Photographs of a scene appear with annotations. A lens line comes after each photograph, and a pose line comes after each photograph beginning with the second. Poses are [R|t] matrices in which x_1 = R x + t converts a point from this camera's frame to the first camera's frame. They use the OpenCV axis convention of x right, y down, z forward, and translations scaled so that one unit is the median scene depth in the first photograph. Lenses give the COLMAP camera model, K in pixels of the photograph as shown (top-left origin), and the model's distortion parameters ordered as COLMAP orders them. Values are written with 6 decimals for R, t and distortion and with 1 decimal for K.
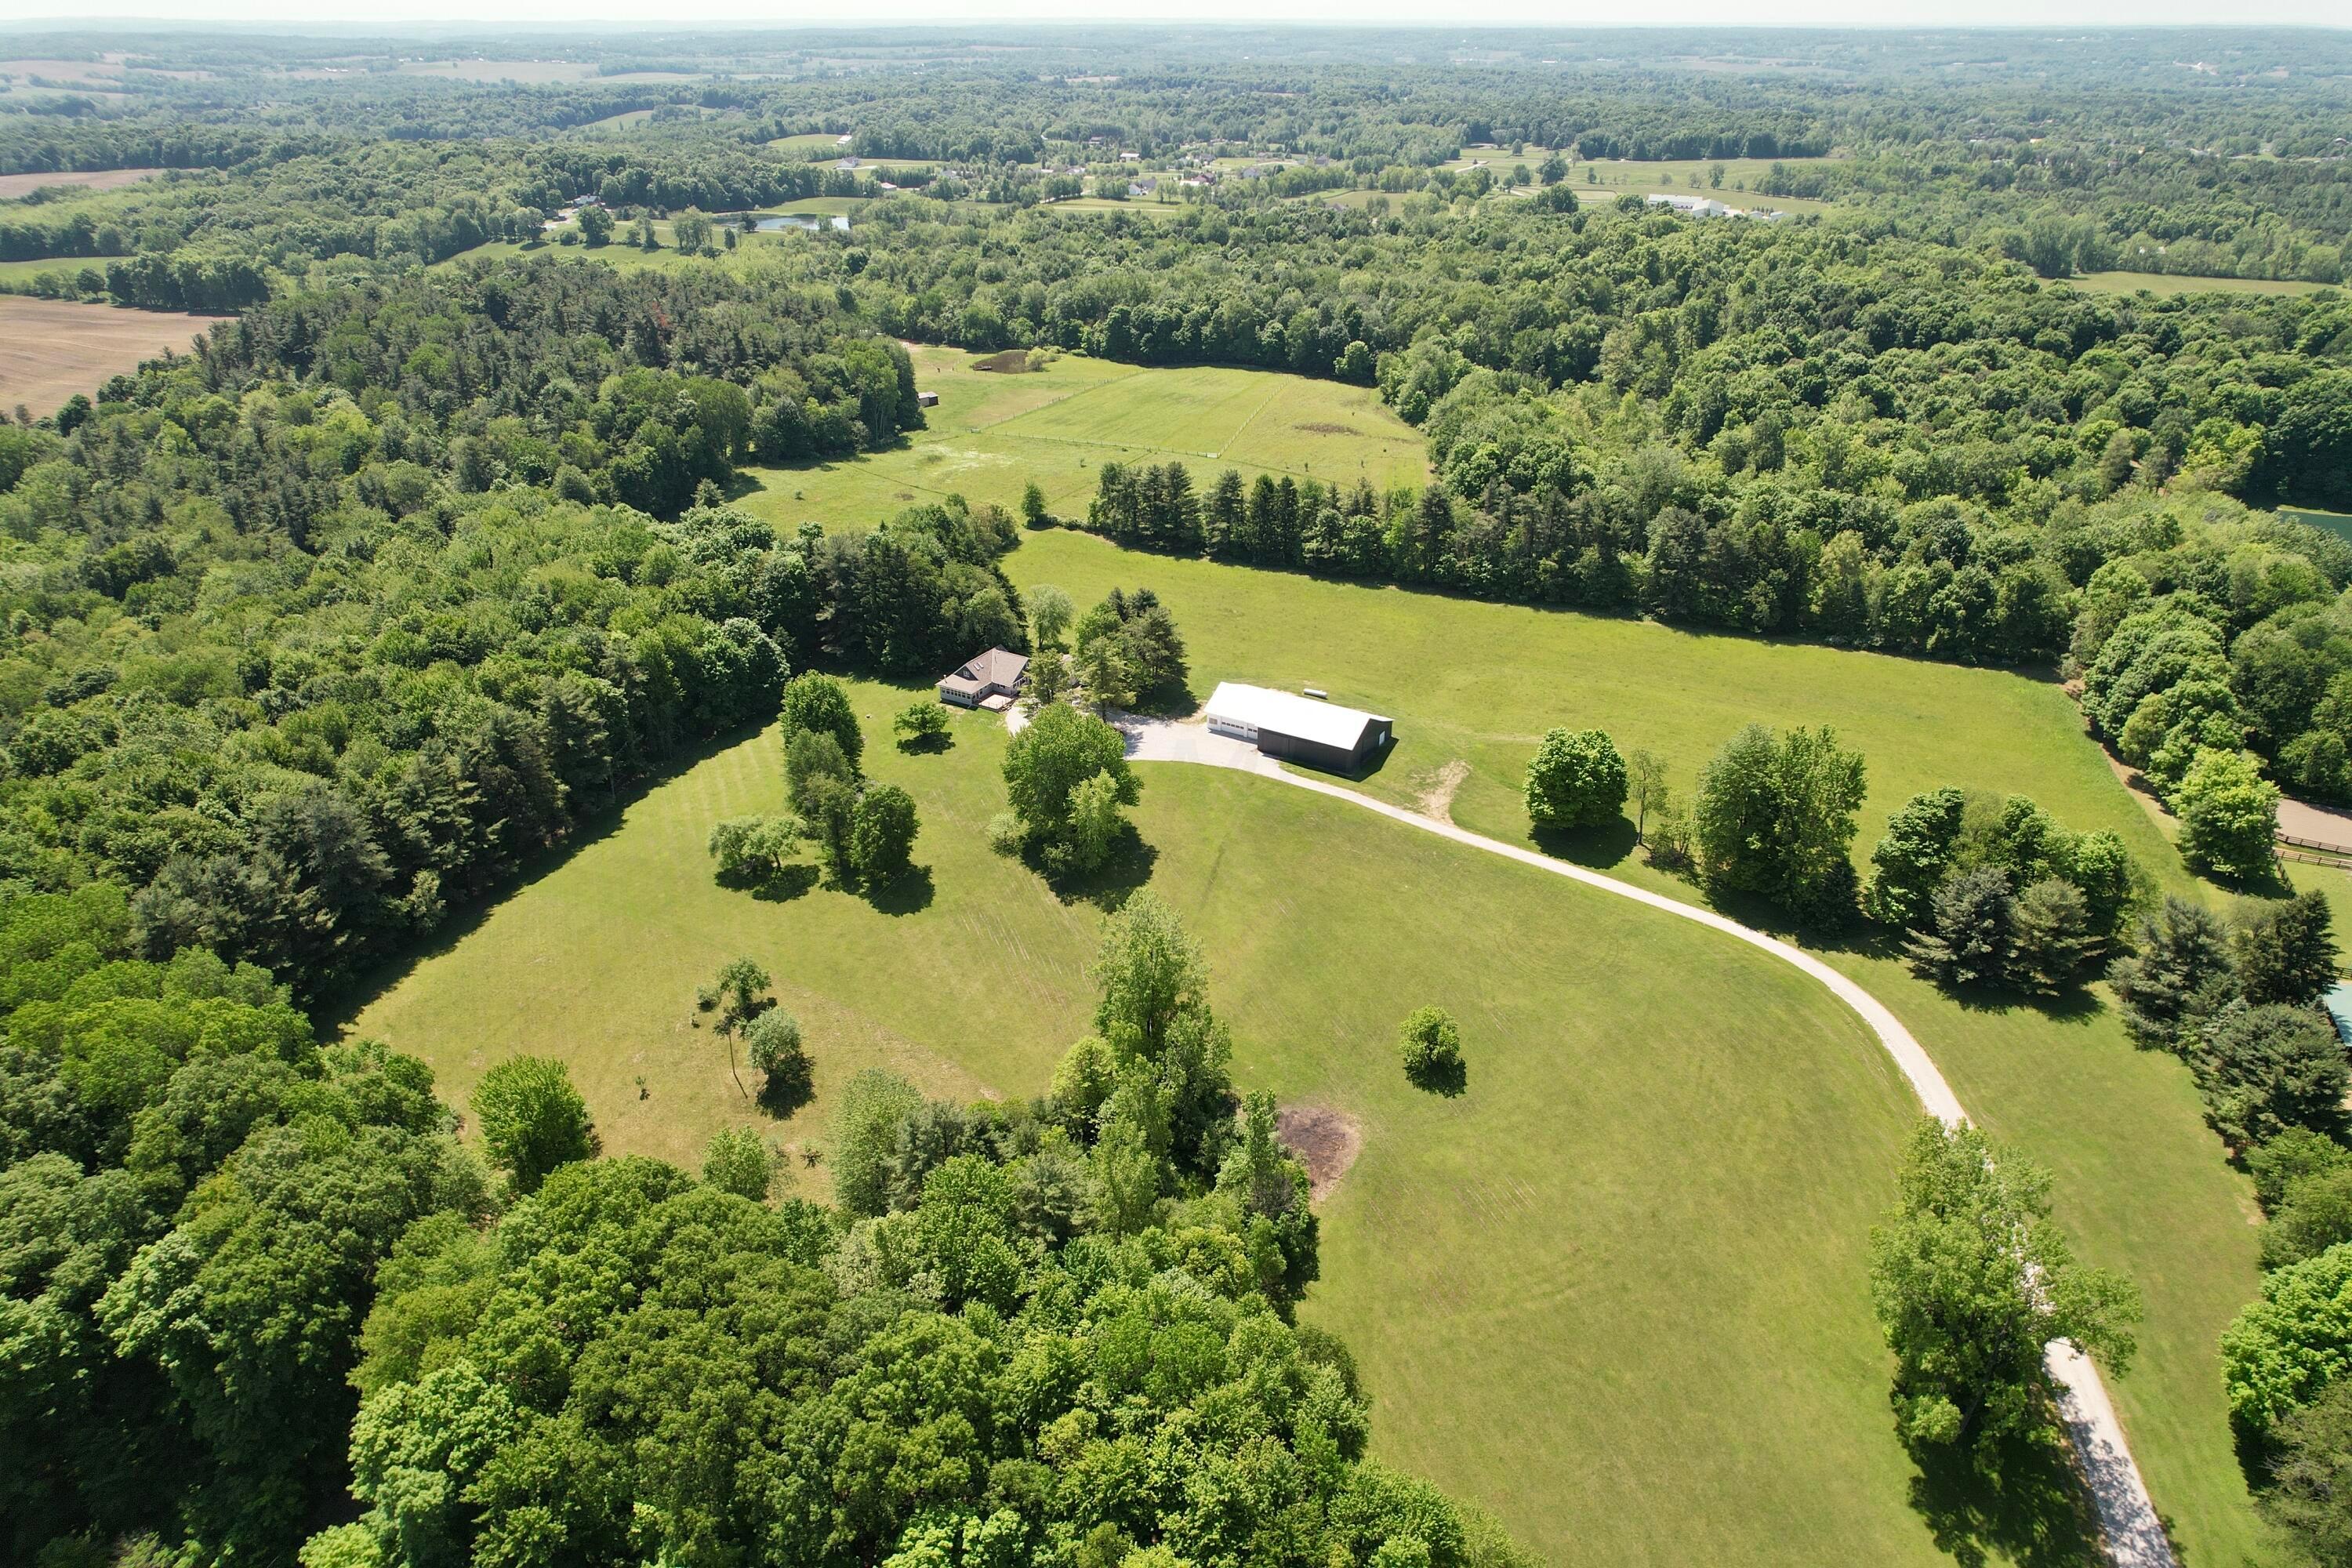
lens RADIAL K [[1501.8, 0, 1178.3], [0, 1501.8, 797.5], [0, 0, 1]] dist [-0.077573, 0.070969]
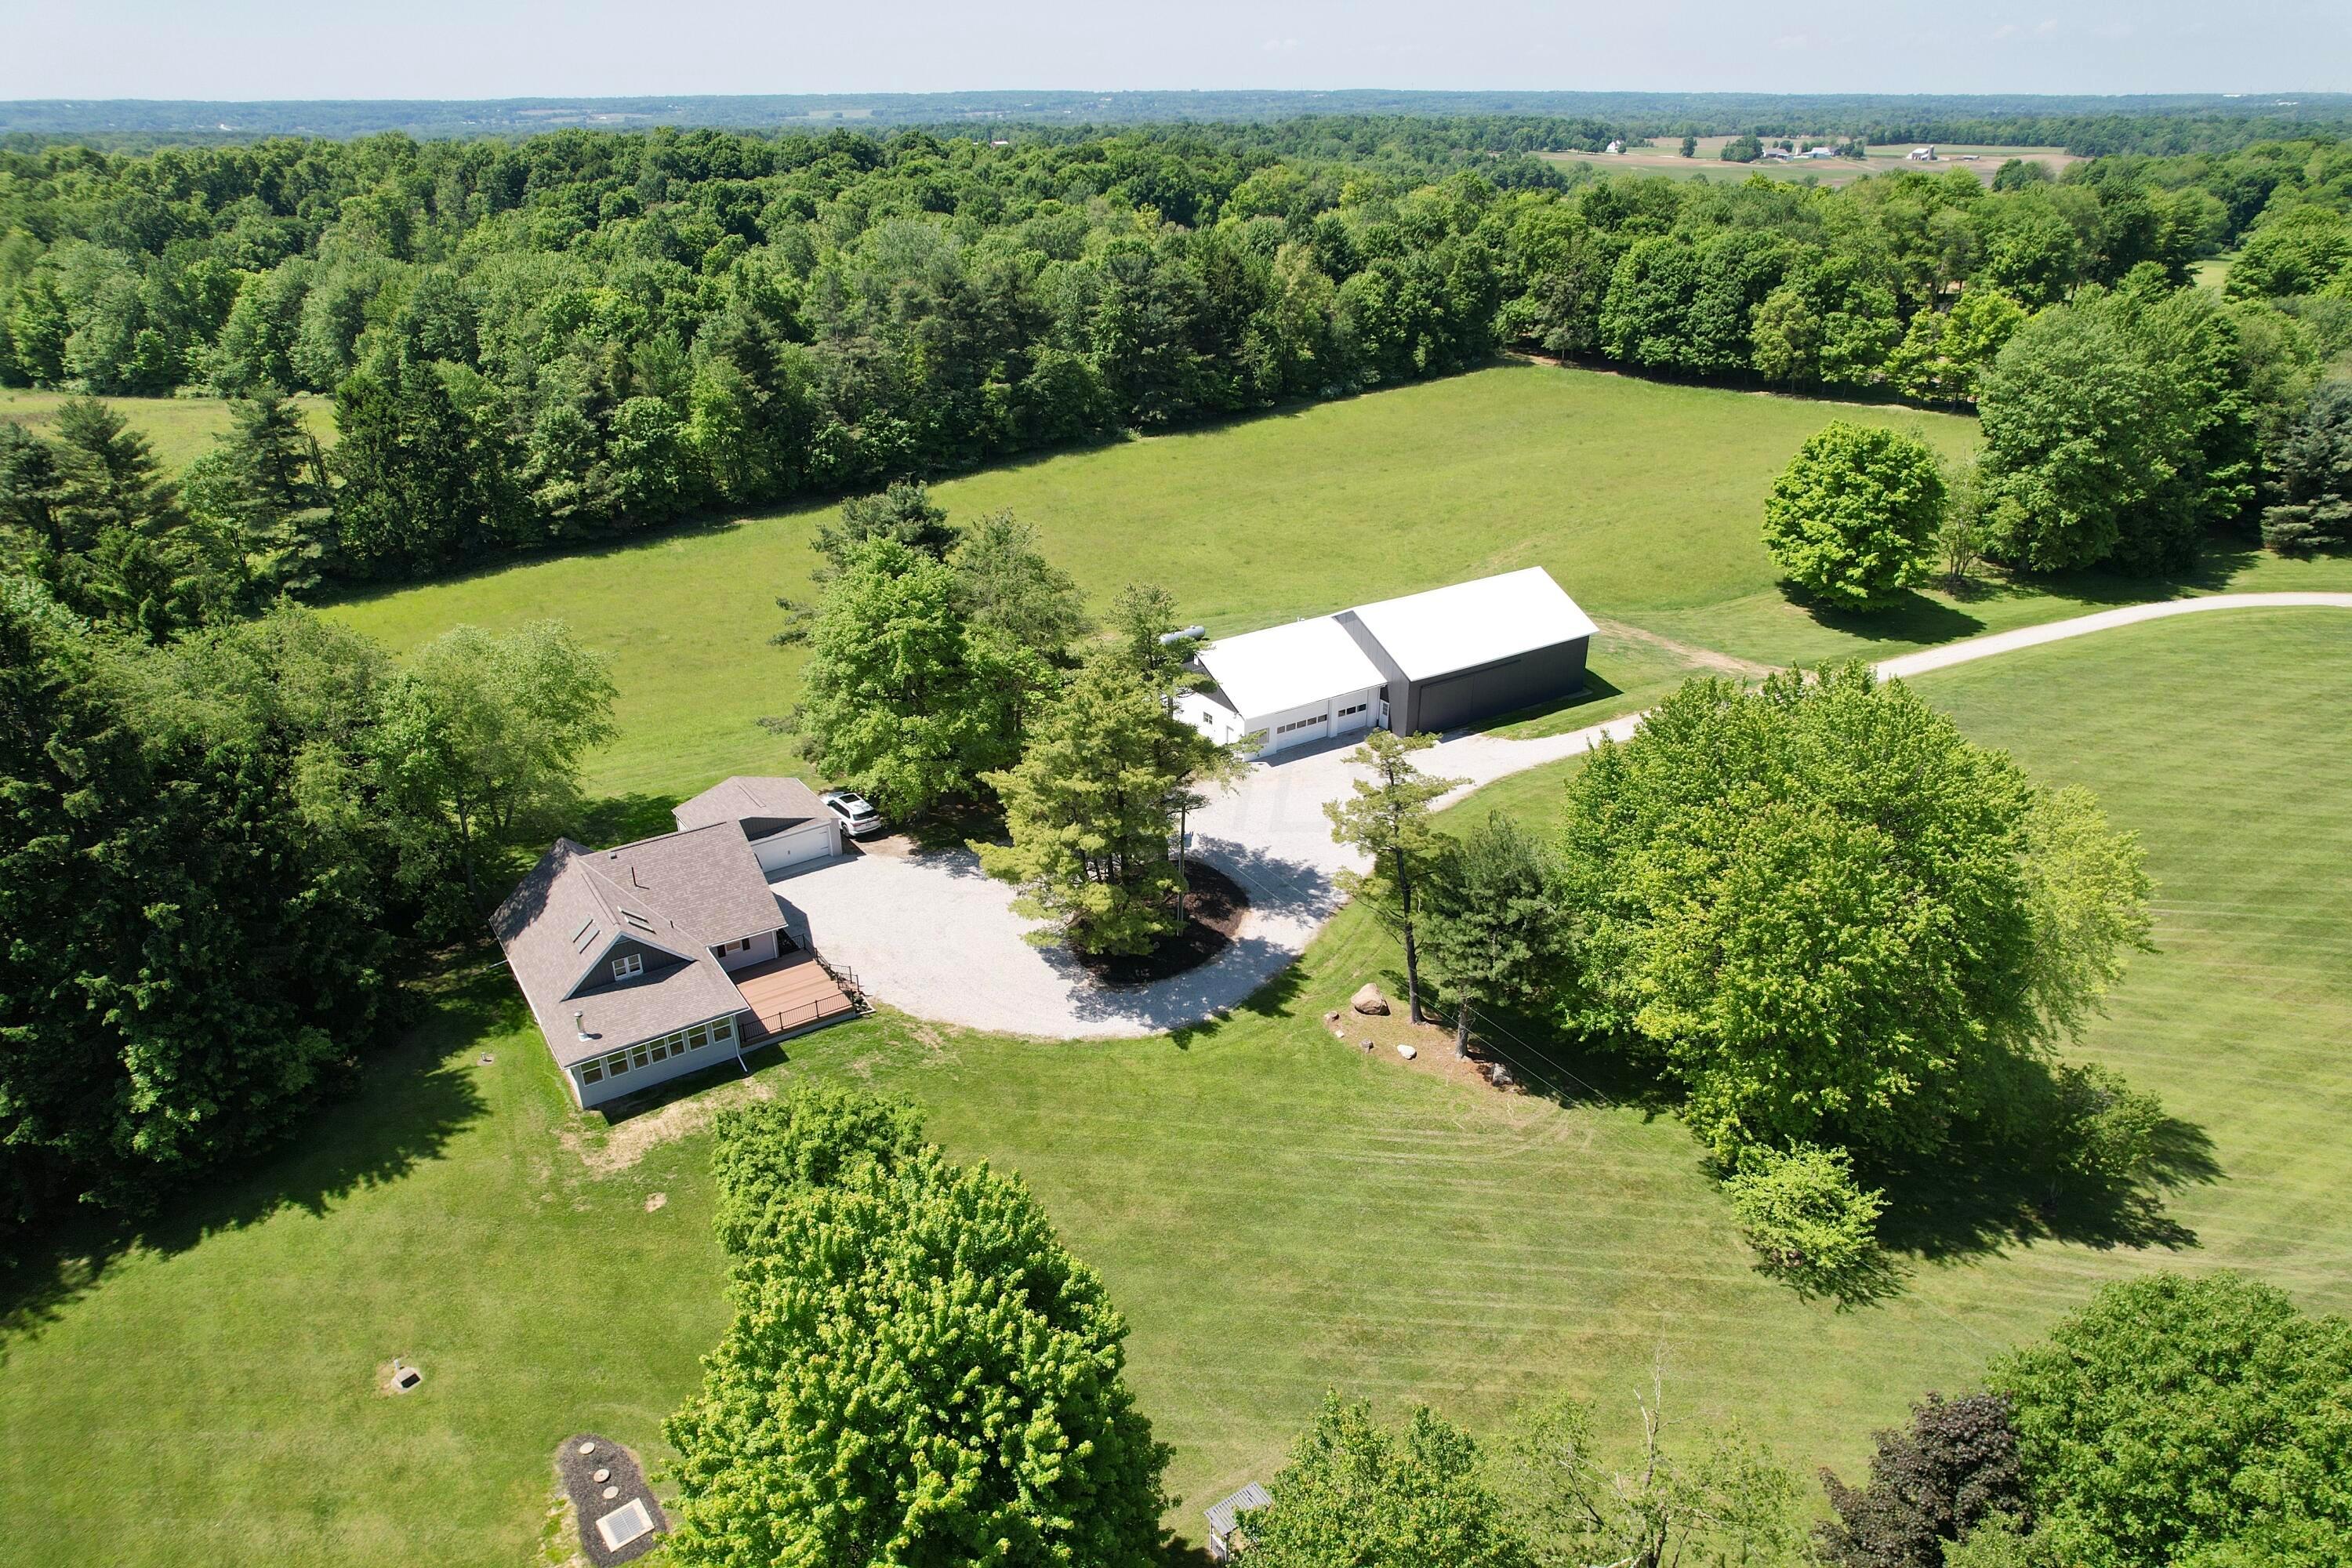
lens RADIAL K [[1501.8, 0, 1178.3], [0, 1501.8, 797.5], [0, 0, 1]] dist [-0.077573, 0.070969]
pose [[0.440540, -0.390334, 0.808433, -0.249640], [0.426902, 0.883278, 0.193839, -0.100178], [-0.789733, 0.259728, 0.555754, 0.677263]]
